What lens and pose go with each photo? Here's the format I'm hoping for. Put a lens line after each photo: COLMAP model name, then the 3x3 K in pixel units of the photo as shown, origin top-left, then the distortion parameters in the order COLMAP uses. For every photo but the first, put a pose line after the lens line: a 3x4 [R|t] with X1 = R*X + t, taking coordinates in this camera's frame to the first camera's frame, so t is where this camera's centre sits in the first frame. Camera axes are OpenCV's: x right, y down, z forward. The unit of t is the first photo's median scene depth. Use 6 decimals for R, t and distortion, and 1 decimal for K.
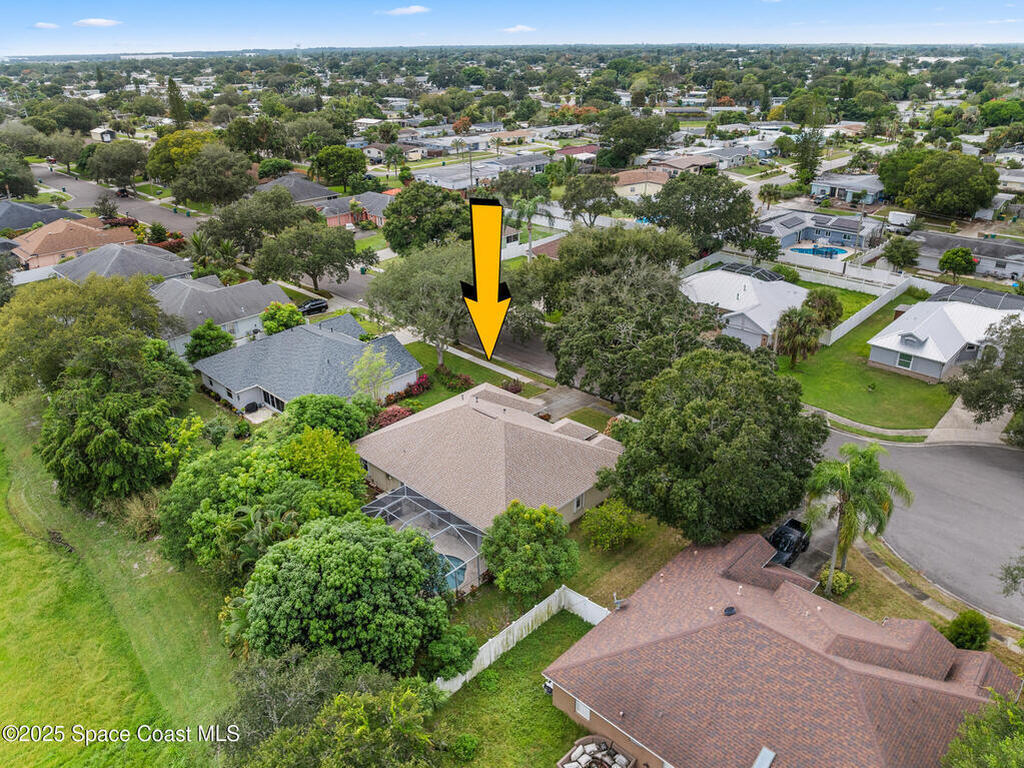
lens RADIAL K [[720.9, 0, 509.9], [0, 720.9, 377.9], [0, 0, 1]] dist [-0.047278, 0.022462]
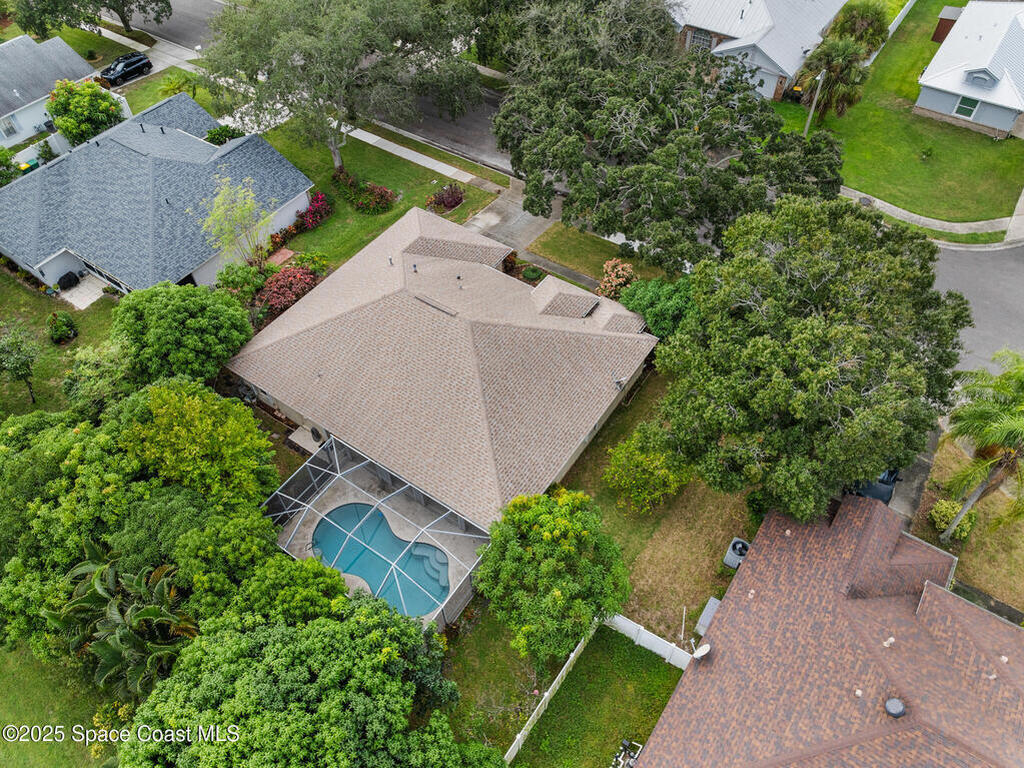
lens RADIAL K [[720.9, 0, 513.5], [0, 720.9, 385.0], [0, 0, 1]] dist [-0.047278, 0.022462]
pose [[0.986038, -0.129556, 0.104610, -0.031754], [0.072753, 0.900274, 0.429202, -0.117215], [-0.149784, -0.415599, 0.897130, 0.287812]]
